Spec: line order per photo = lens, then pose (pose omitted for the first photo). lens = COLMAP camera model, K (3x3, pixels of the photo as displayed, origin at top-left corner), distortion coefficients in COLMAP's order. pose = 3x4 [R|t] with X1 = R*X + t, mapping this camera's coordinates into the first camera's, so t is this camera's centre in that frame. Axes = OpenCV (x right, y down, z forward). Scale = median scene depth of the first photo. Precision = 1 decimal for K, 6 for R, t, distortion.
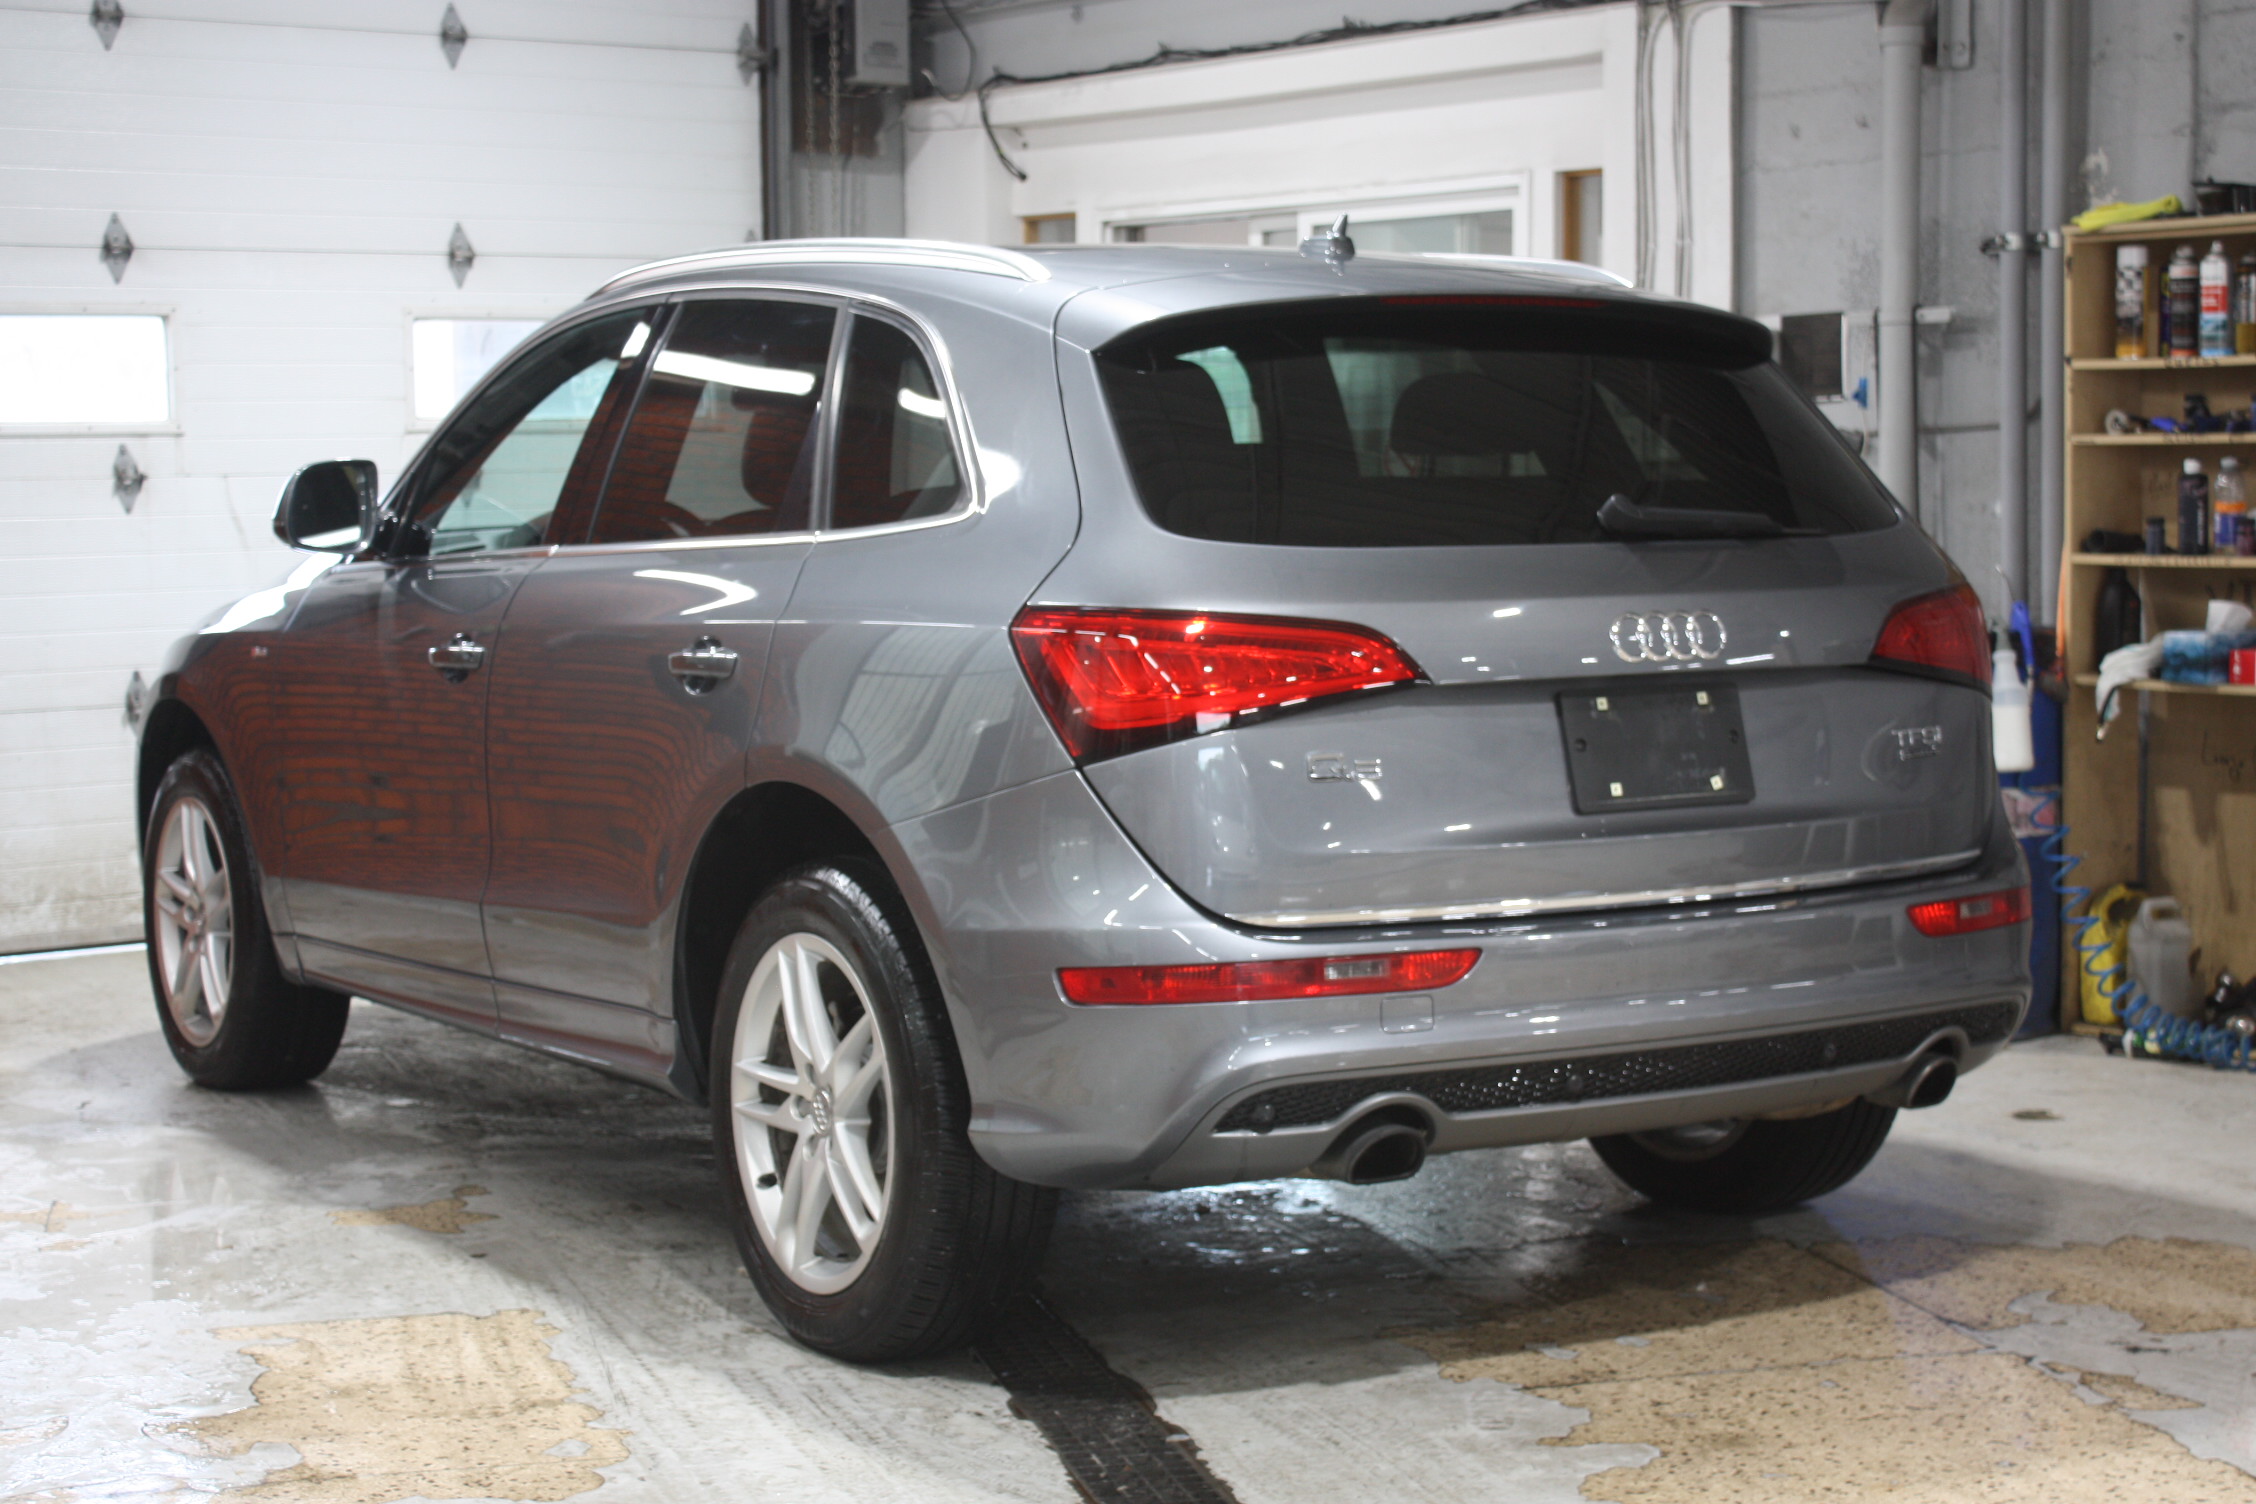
lens RADIAL K [[3782.1, 0, 1121.1], [0, 3782.1, 743.7], [0, 0, 1]] dist [0.001501, 0.000000]
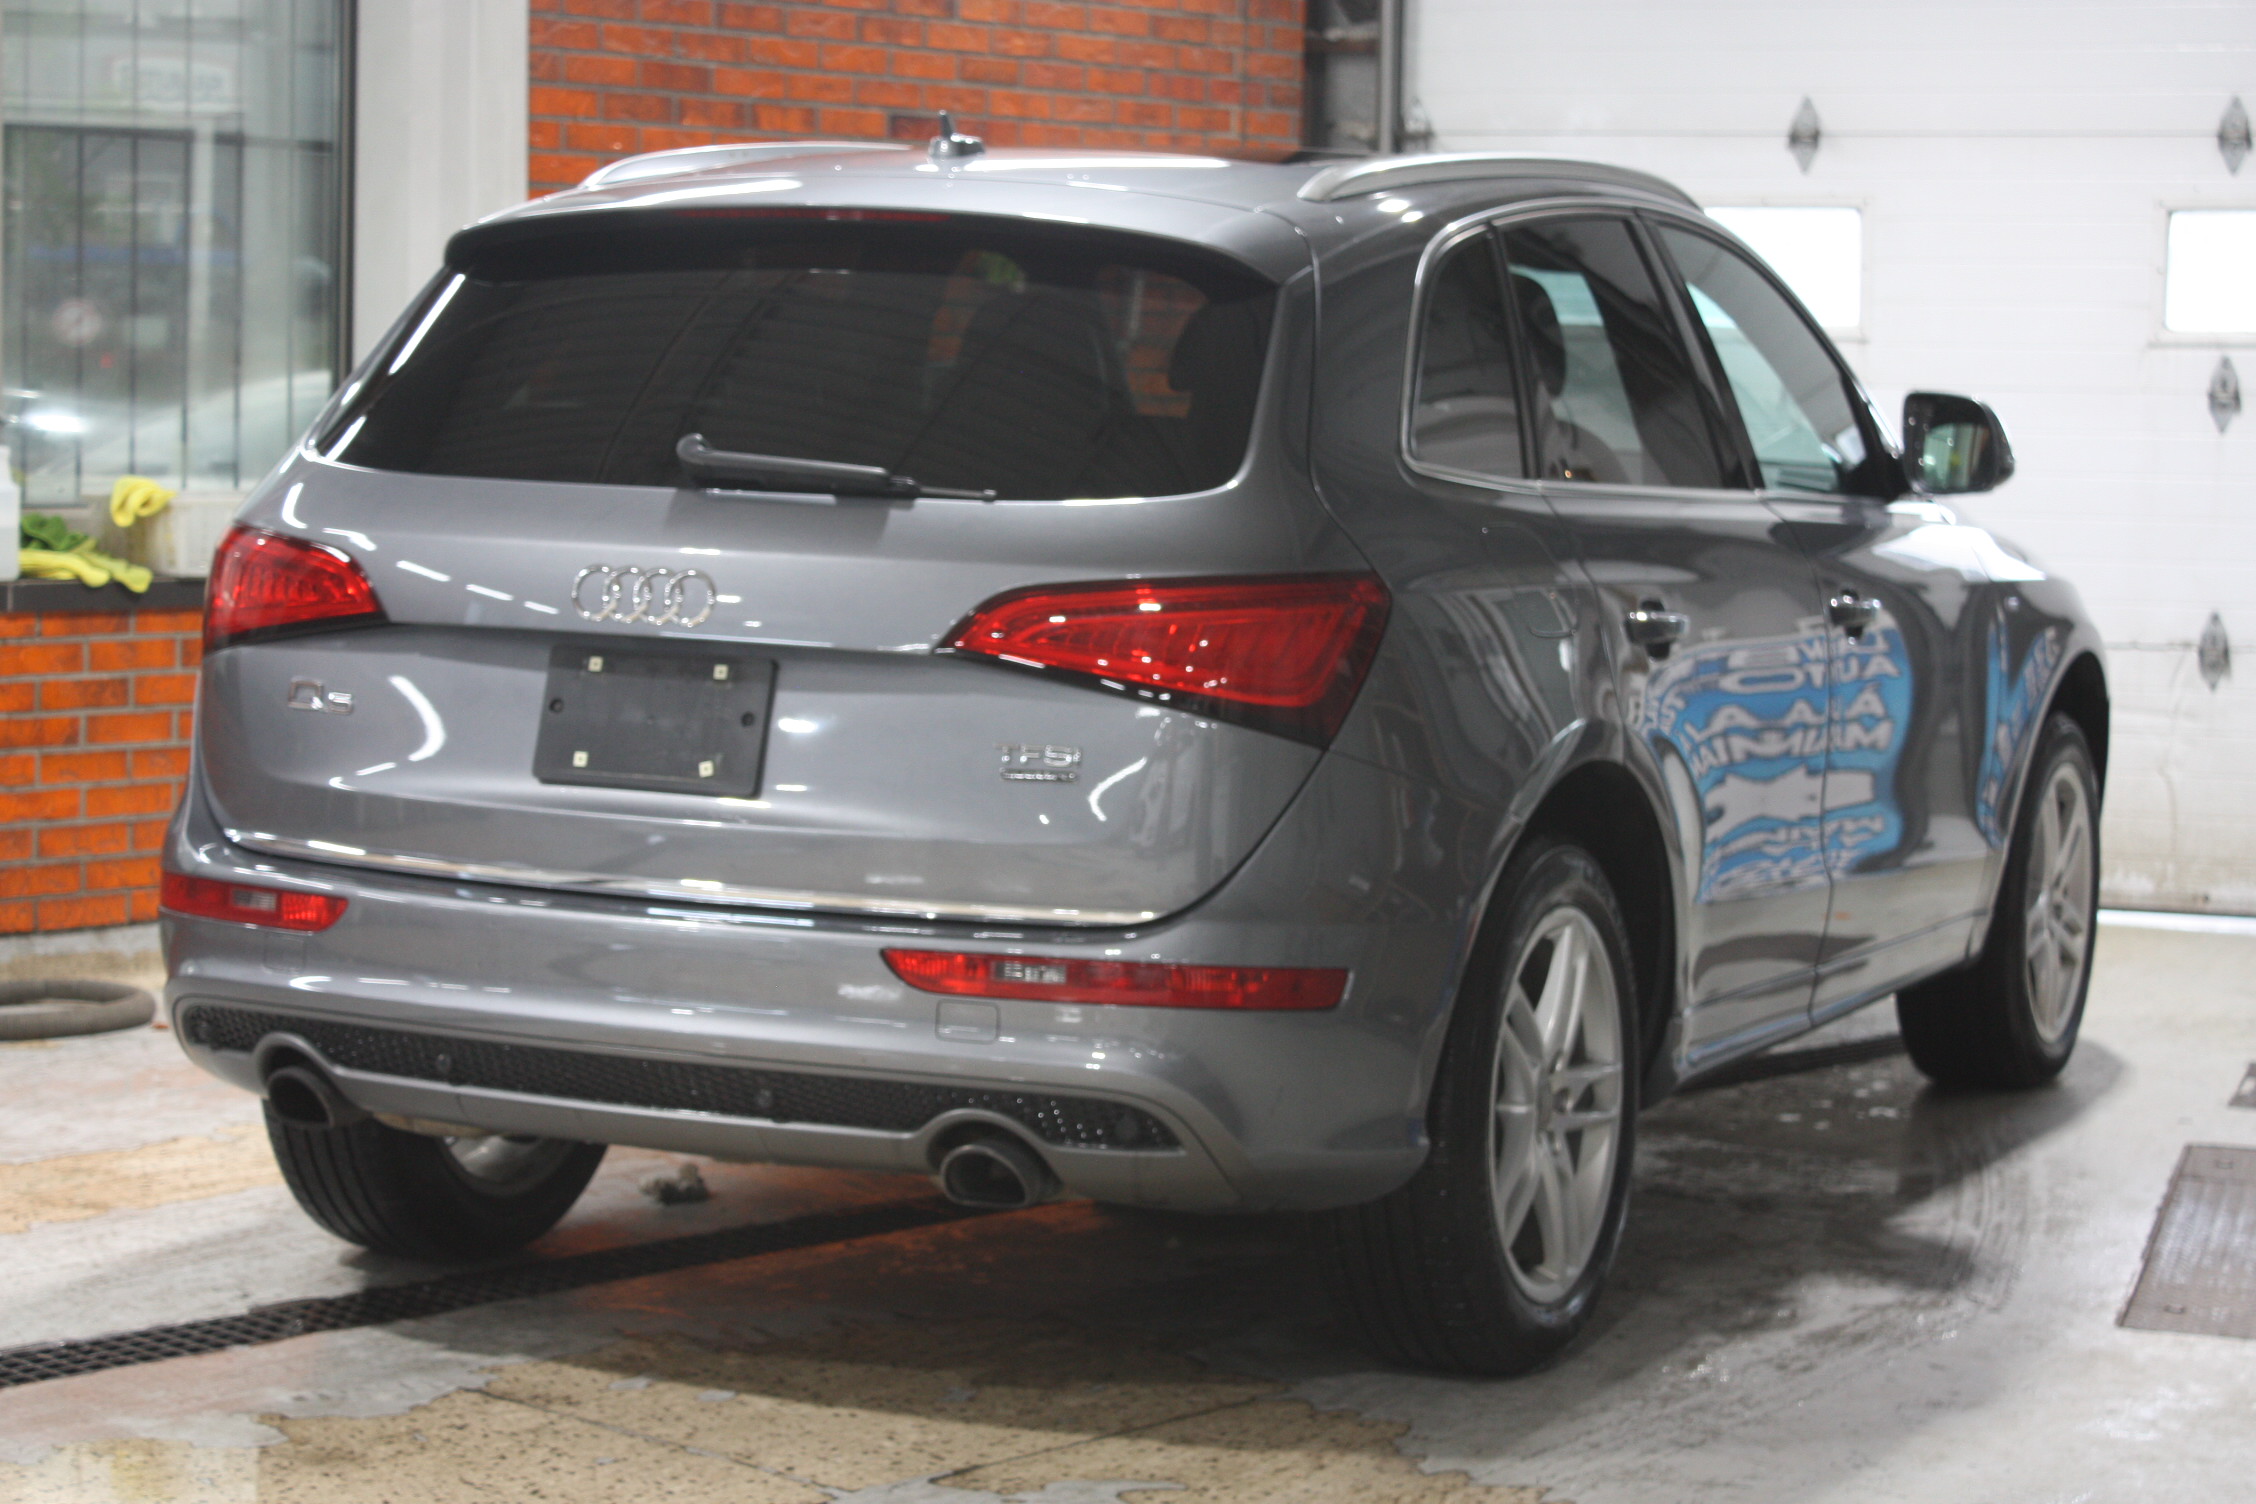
lens RADIAL K [[4587.6, 0, 1118.9], [0, 4587.6, 750.1], [0, 0, 1]] dist [-0.006383, 0.000000]
pose [[0.534380, 0.102238, -0.839039, 1.088158], [-0.093270, 0.993728, 0.061683, -0.067759], [0.840083, 0.045295, 0.540564, 0.503024]]
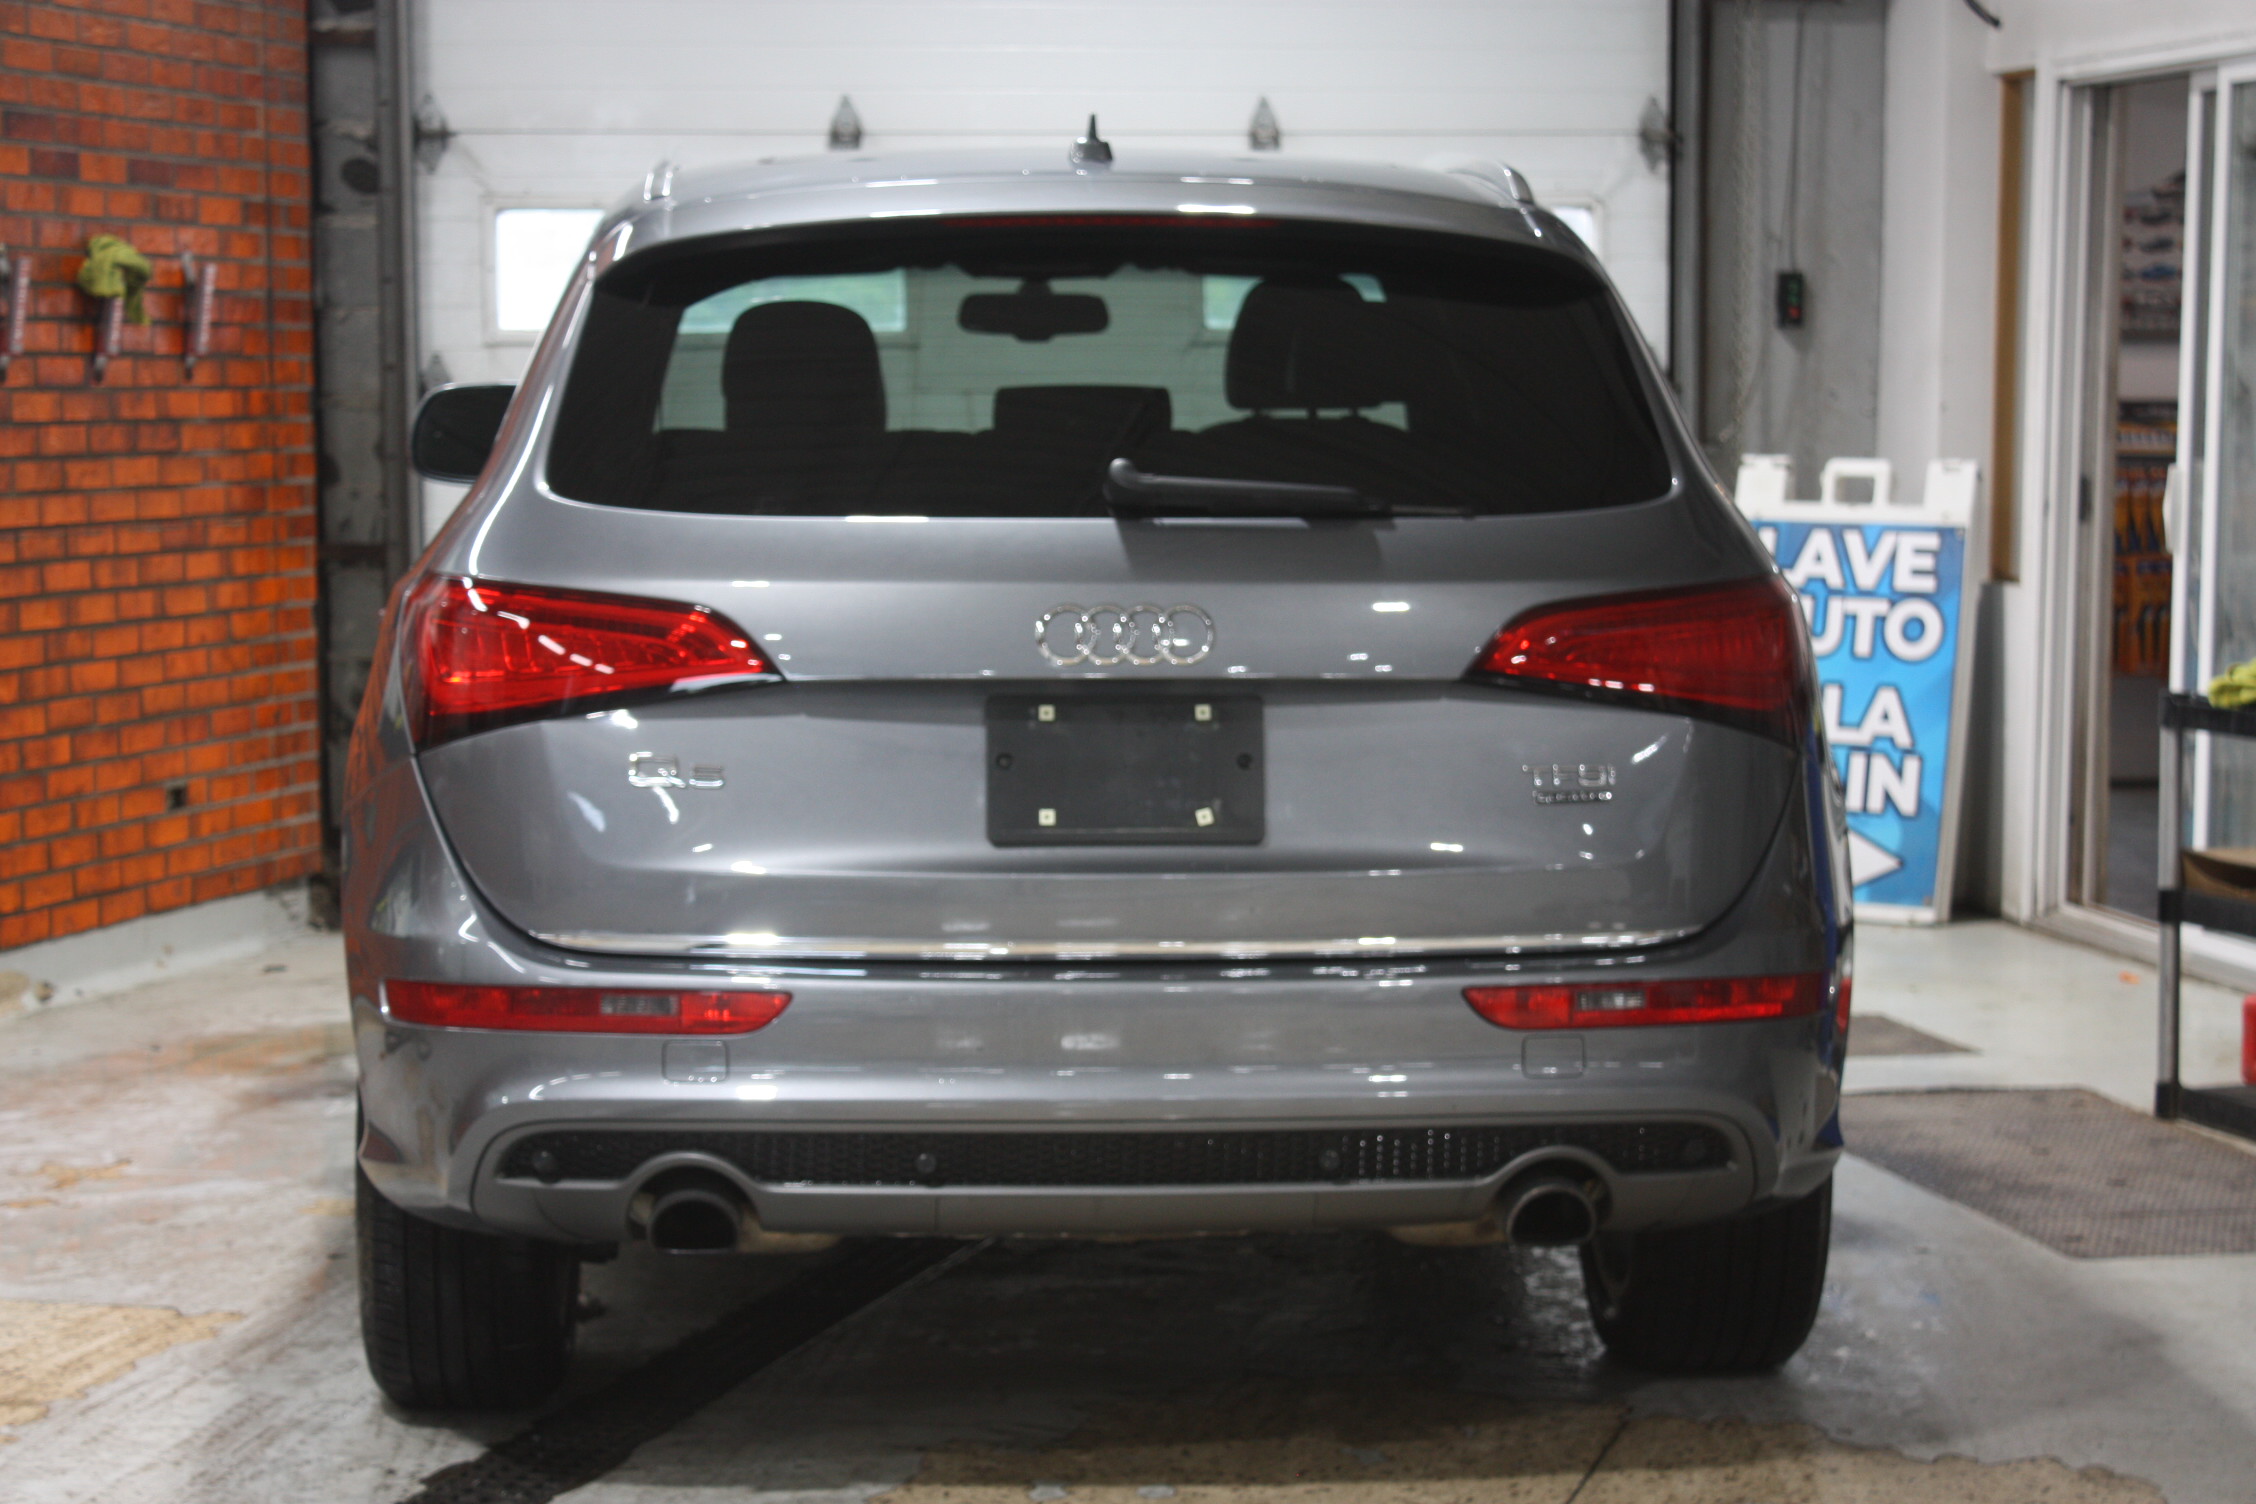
lens RADIAL K [[4582.5, 0, 1141.7], [0, 4582.5, 760.0], [0, 0, 1]] dist [0.062495, 0.000000]
pose [[0.877317, 0.054345, -0.476824, 0.611115], [-0.046222, 0.998517, 0.028759, -0.029526], [0.477680, -0.003190, 0.878528, 0.124380]]
